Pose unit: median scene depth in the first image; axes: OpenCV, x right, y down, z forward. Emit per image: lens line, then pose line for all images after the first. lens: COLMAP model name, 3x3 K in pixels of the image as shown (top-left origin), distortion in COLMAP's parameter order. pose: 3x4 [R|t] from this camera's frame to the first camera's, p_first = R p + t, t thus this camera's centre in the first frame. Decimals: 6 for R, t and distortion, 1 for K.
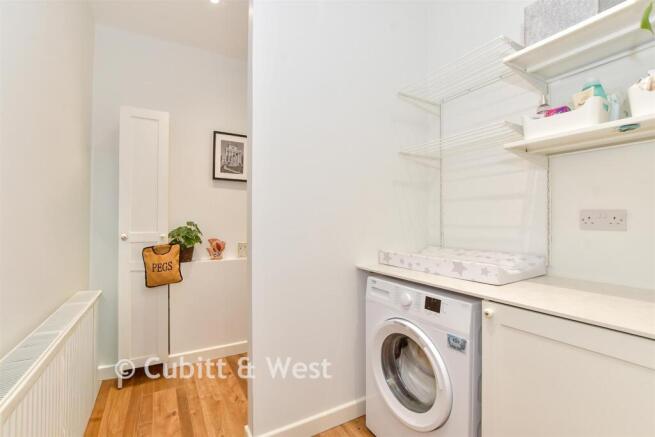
lens RADIAL K [[291.7, 0, 329.9], [0, 291.7, 220.5], [0, 0, 1]] dist [-0.001547, -0.000111]
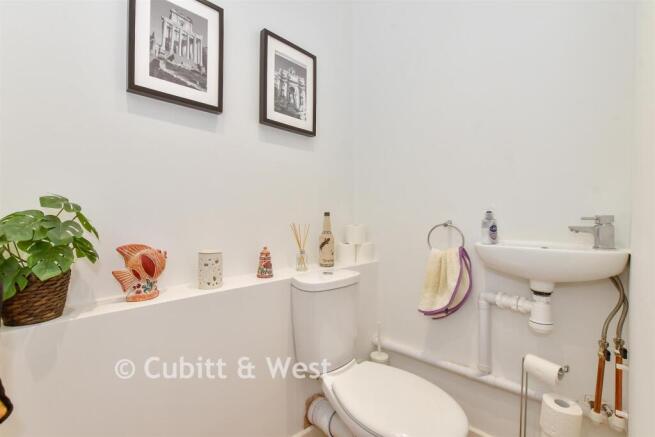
lens RADIAL K [[291.7, 0, 323.8], [0, 291.7, 219.4], [0, 0, 1]] dist [-0.001547, -0.000111]
pose [[0.972838, -0.007132, 0.231376, -0.244481], [0.003890, 0.999888, 0.014467, 0.024944], [-0.231454, -0.013174, 0.972757, 0.573115]]
